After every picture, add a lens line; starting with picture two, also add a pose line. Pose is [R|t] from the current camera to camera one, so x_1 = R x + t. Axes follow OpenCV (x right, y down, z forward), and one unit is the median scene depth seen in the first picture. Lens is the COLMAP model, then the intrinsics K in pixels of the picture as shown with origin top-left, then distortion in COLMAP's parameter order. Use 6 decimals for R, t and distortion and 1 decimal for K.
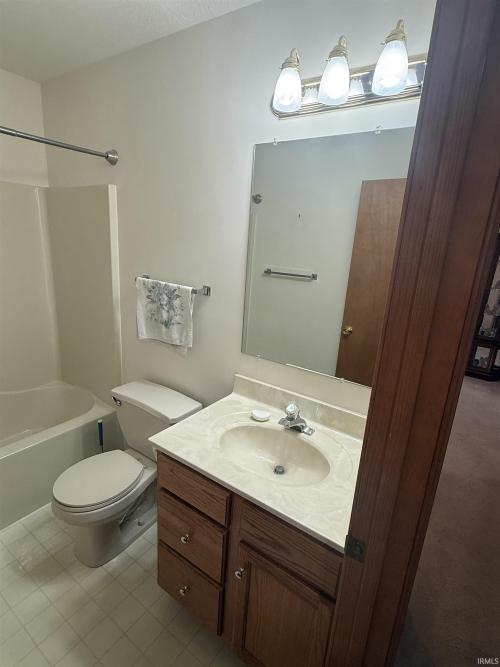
lens RADIAL K [[344.6, 0, 248.9], [0, 344.6, 334.7], [0, 0, 1]] dist [0.001275, -0.000219]
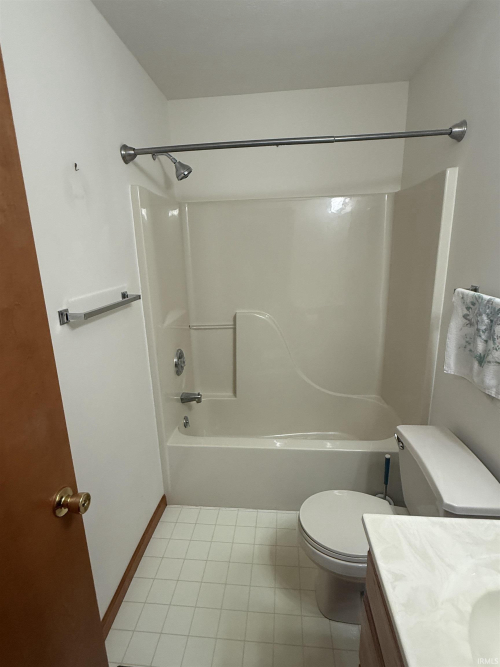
lens RADIAL K [[344.6, 0, 245.0], [0, 344.6, 334.5], [0, 0, 1]] dist [0.001275, -0.000219]
pose [[0.480842, 0.142226, -0.865195, 0.108695], [-0.172818, 0.982773, 0.065509, -0.045622], [0.859607, 0.118022, 0.497138, 0.293620]]
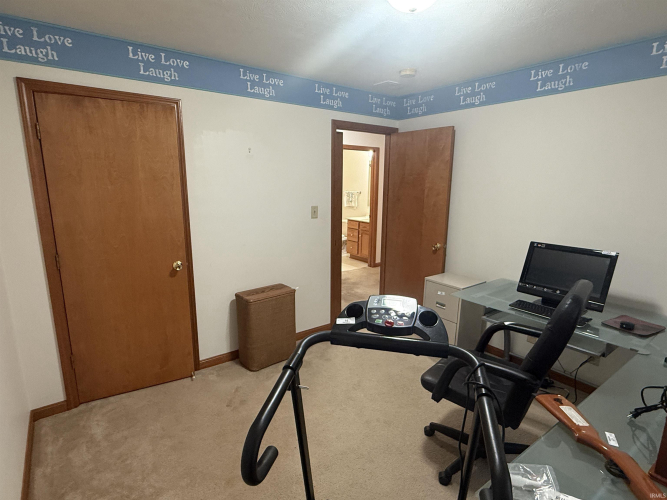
lens RADIAL K [[344.6, 0, 332.1], [0, 344.6, 249.7], [0, 0, 1]] dist [0.001275, -0.000219]
pose [[0.944098, 0.009772, -0.329519, 0.919712], [-0.036116, 0.996610, -0.073921, 0.867716], [0.327680, 0.081689, 0.941251, -2.929869]]
